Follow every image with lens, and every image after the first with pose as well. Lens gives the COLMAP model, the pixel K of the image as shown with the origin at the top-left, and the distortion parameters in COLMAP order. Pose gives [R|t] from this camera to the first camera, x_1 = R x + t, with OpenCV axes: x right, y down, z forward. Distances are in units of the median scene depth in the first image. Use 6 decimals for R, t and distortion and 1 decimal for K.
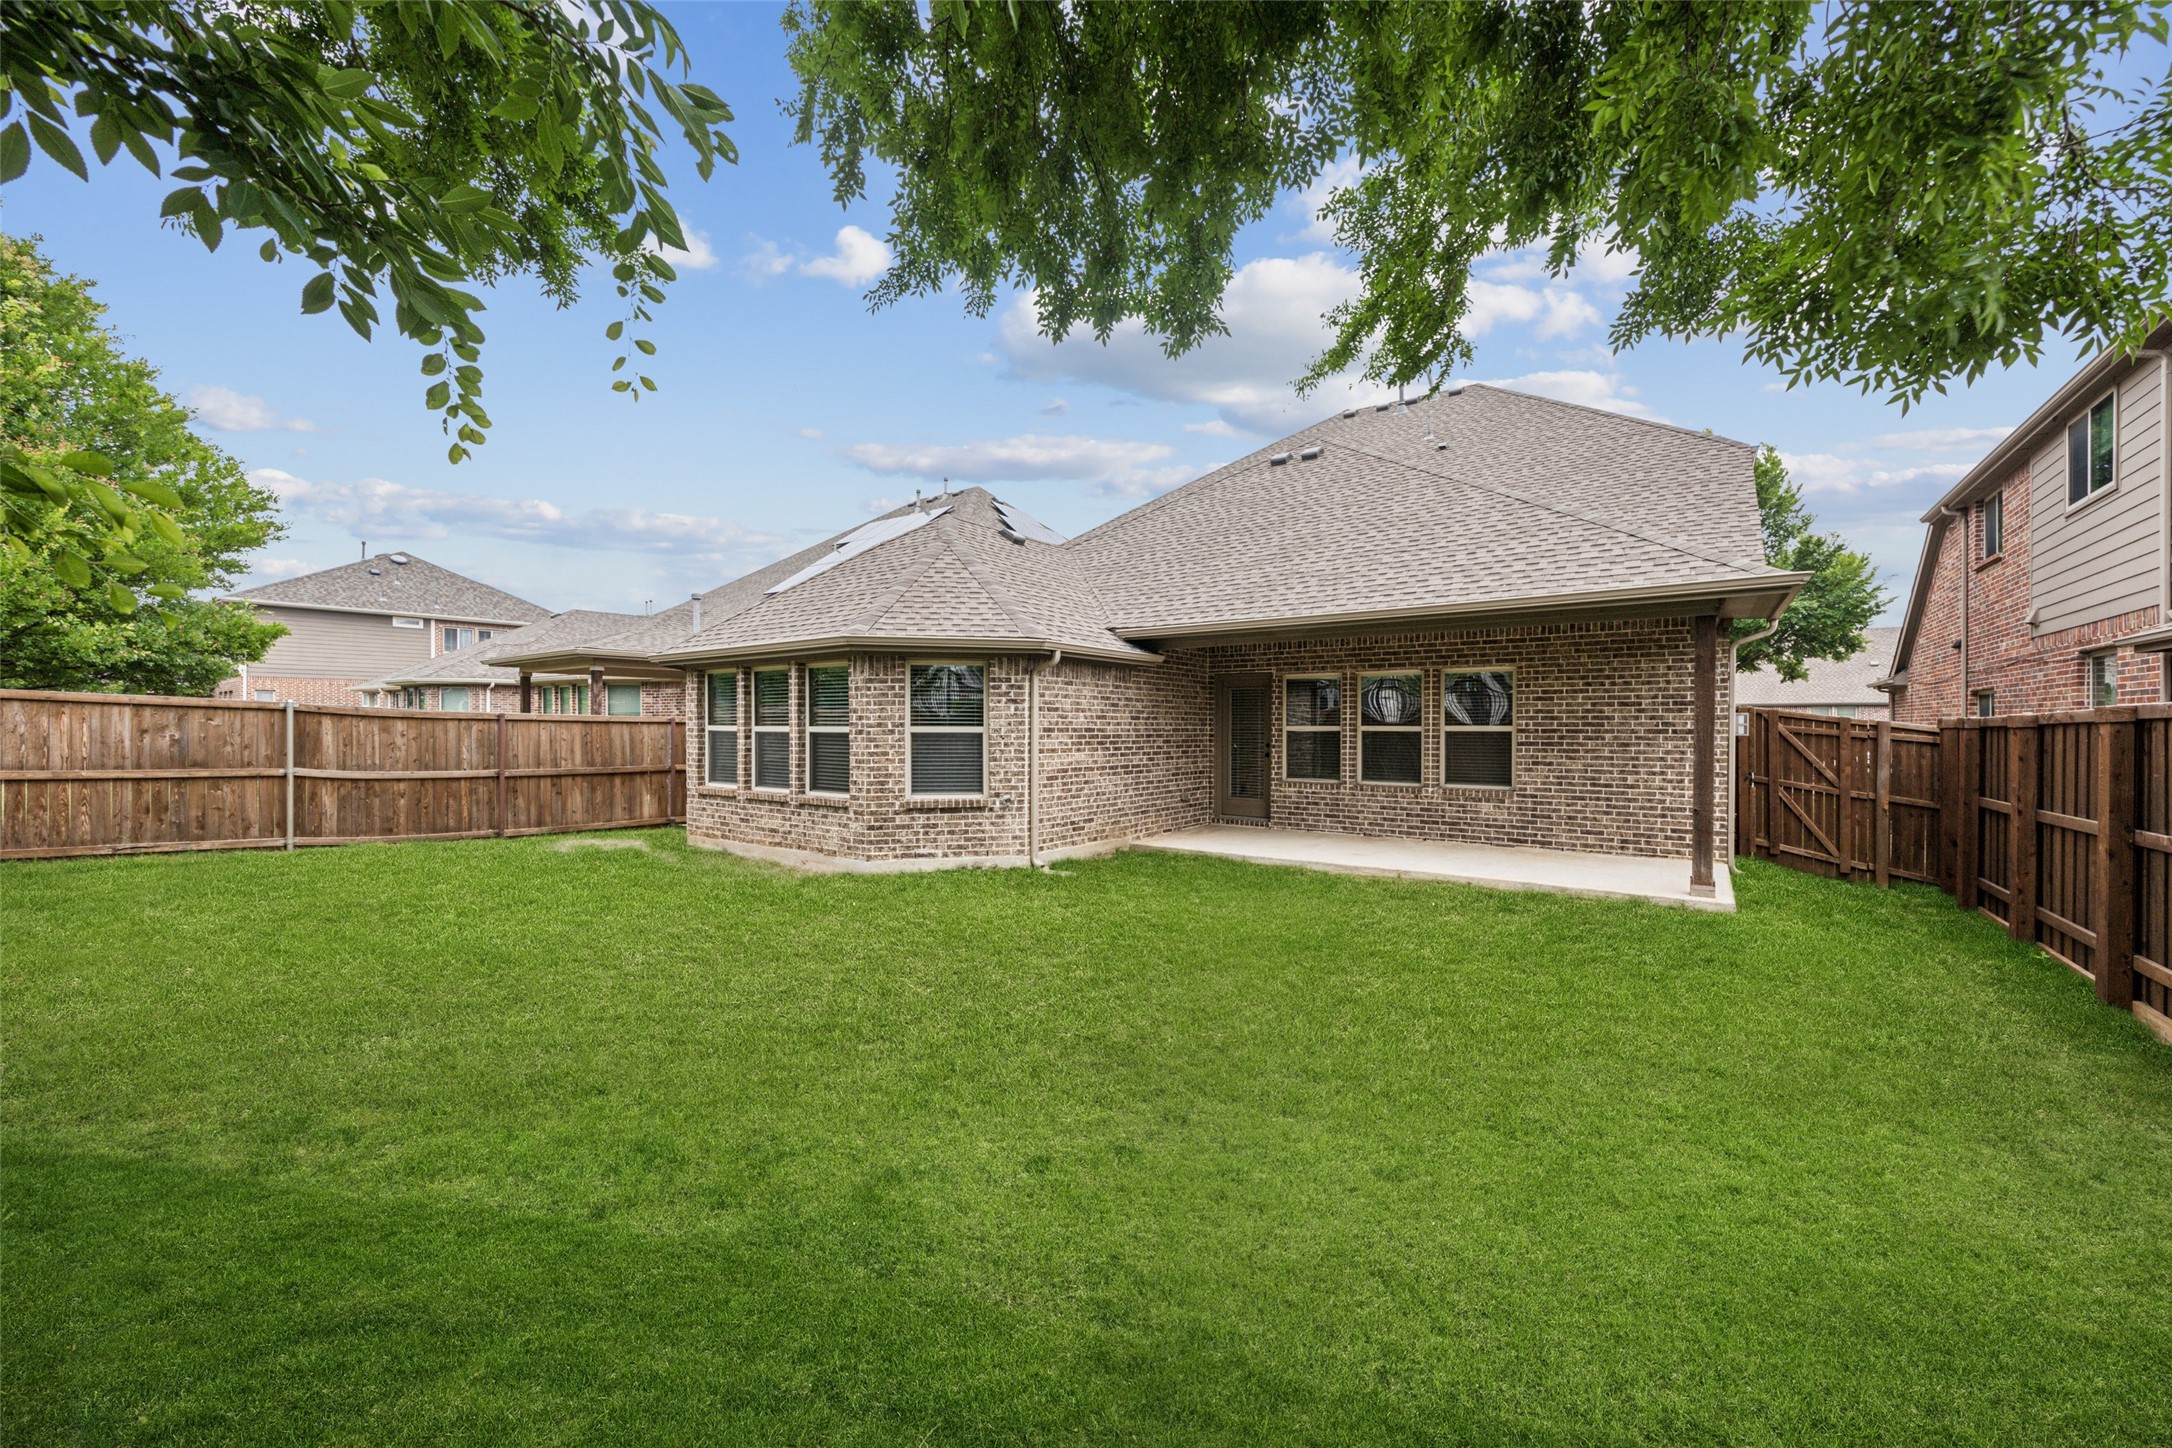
lens RADIAL K [[842.6, 0, 1095.7], [0, 842.6, 726.4], [0, 0, 1]] dist [0.002125, -0.001086]
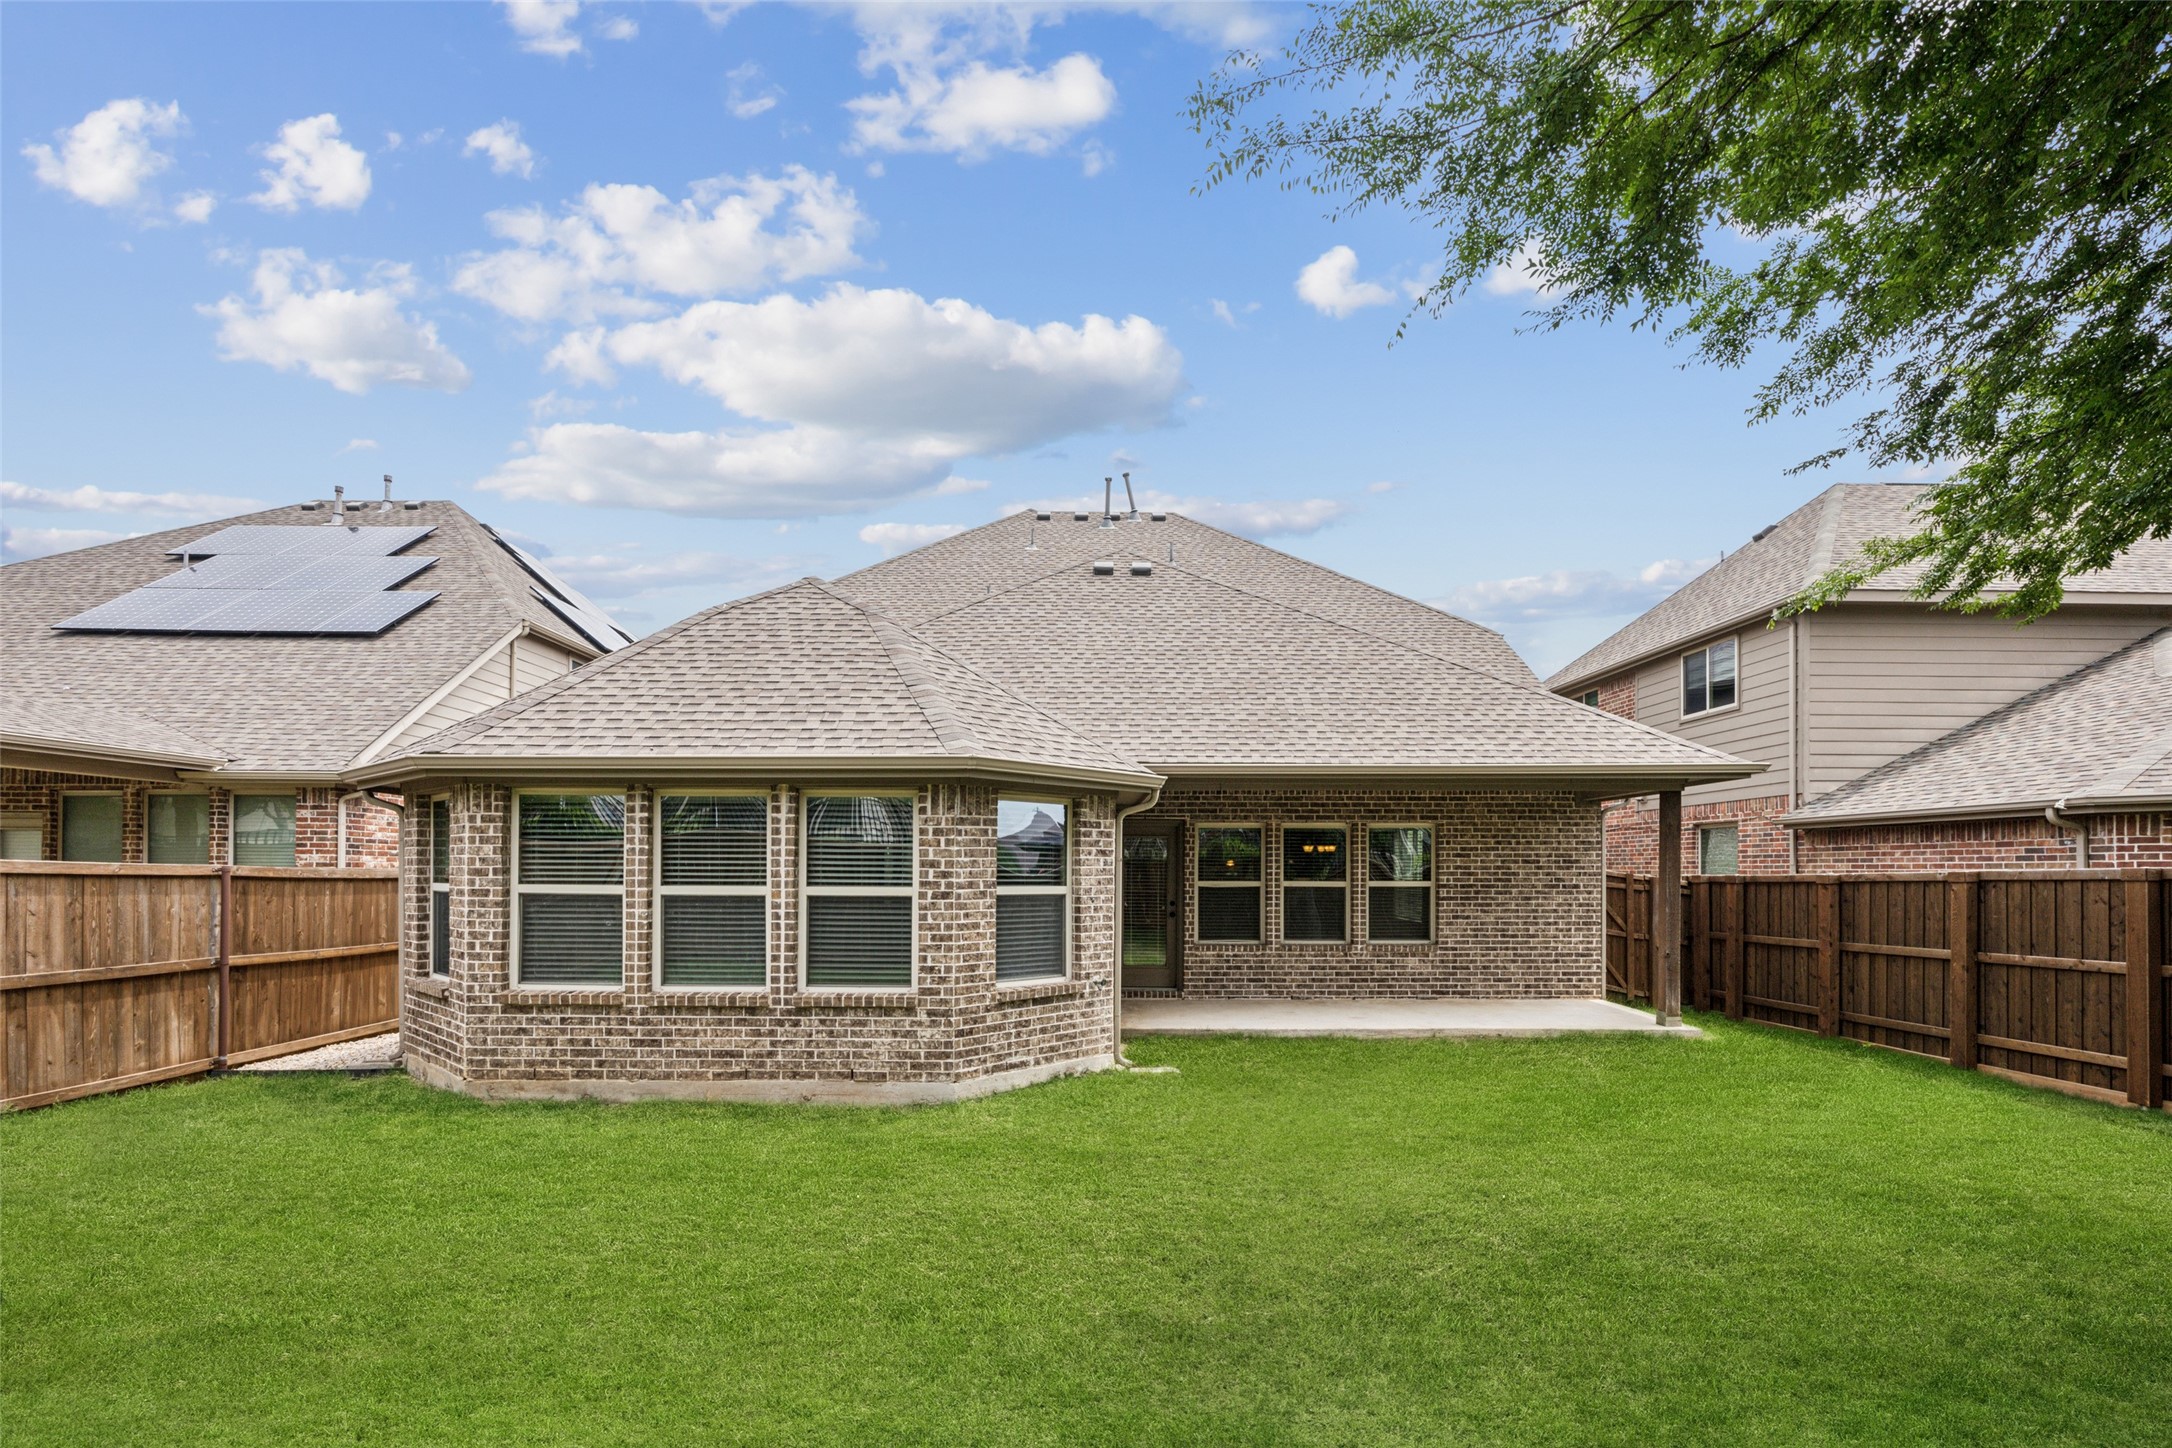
lens RADIAL K [[1067.8, 0, 1082.0], [0, 1067.8, 856.5], [0, 0, 1]] dist [-0.011905, 0.000415]
pose [[0.809006, 0.009963, 0.587715, -0.637122], [-0.000942, 0.999877, -0.015652, -0.010512], [-0.587799, 0.012109, 0.808916, 0.206821]]
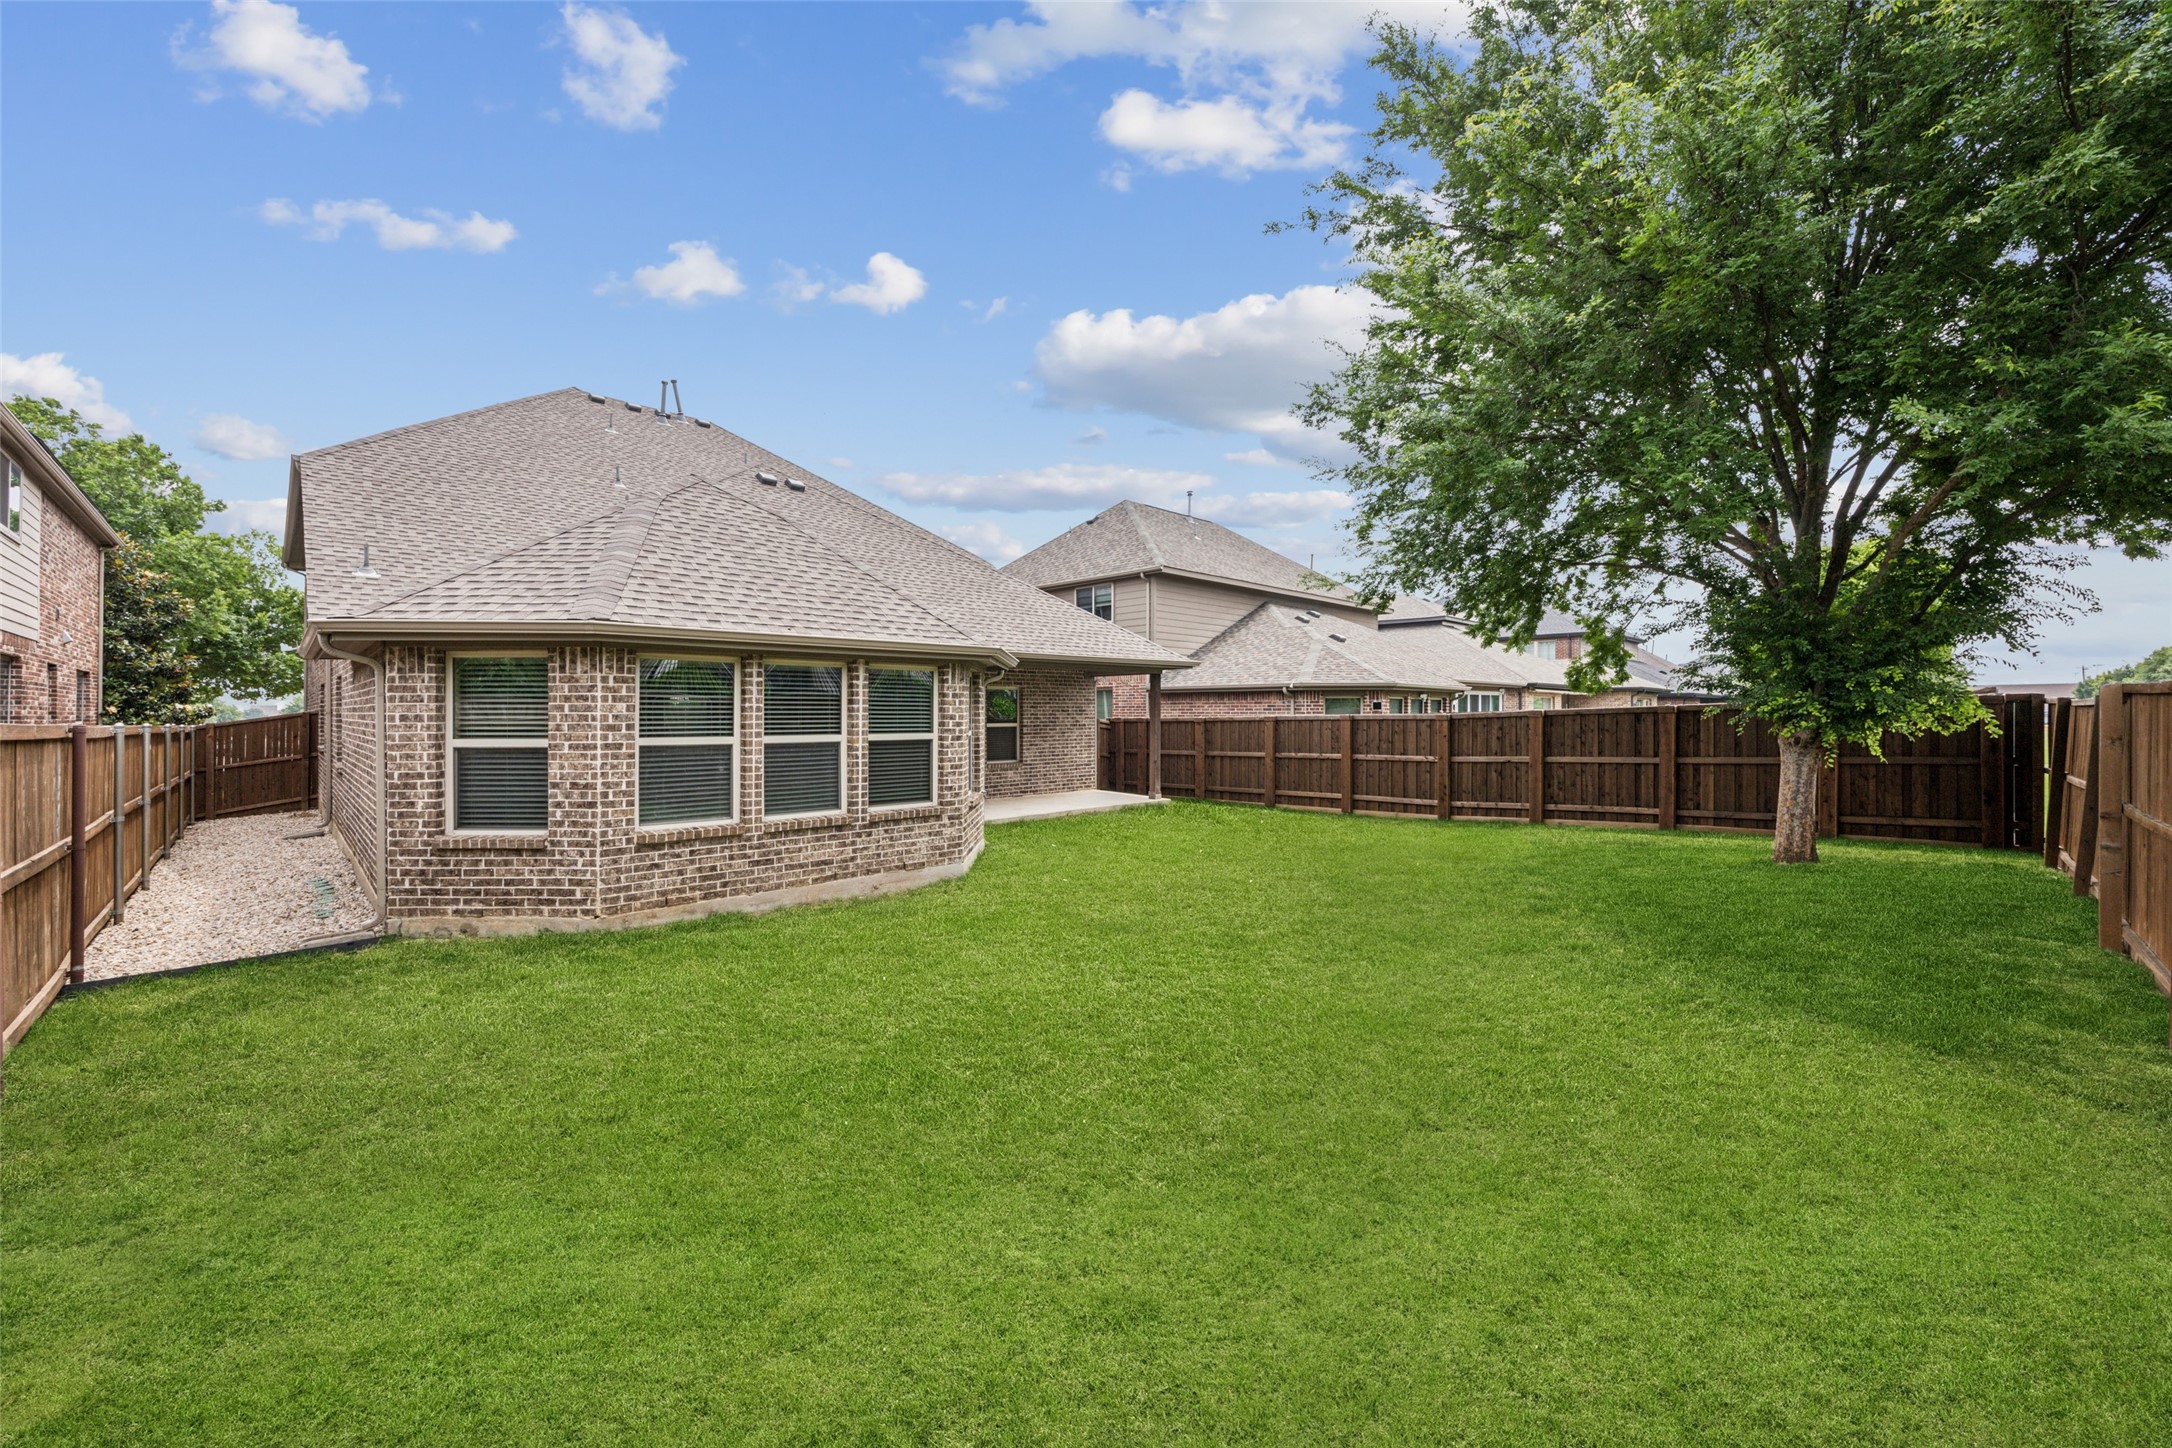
lens RADIAL K [[842.6, 0, 1076.9], [0, 842.6, 716.0], [0, 0, 1]] dist [0.002125, -0.001086]
pose [[0.181508, -0.004449, 0.983379, -1.146013], [0.005116, 0.999981, 0.003580, -0.021063], [-0.983376, 0.004382, 0.181527, 0.609434]]
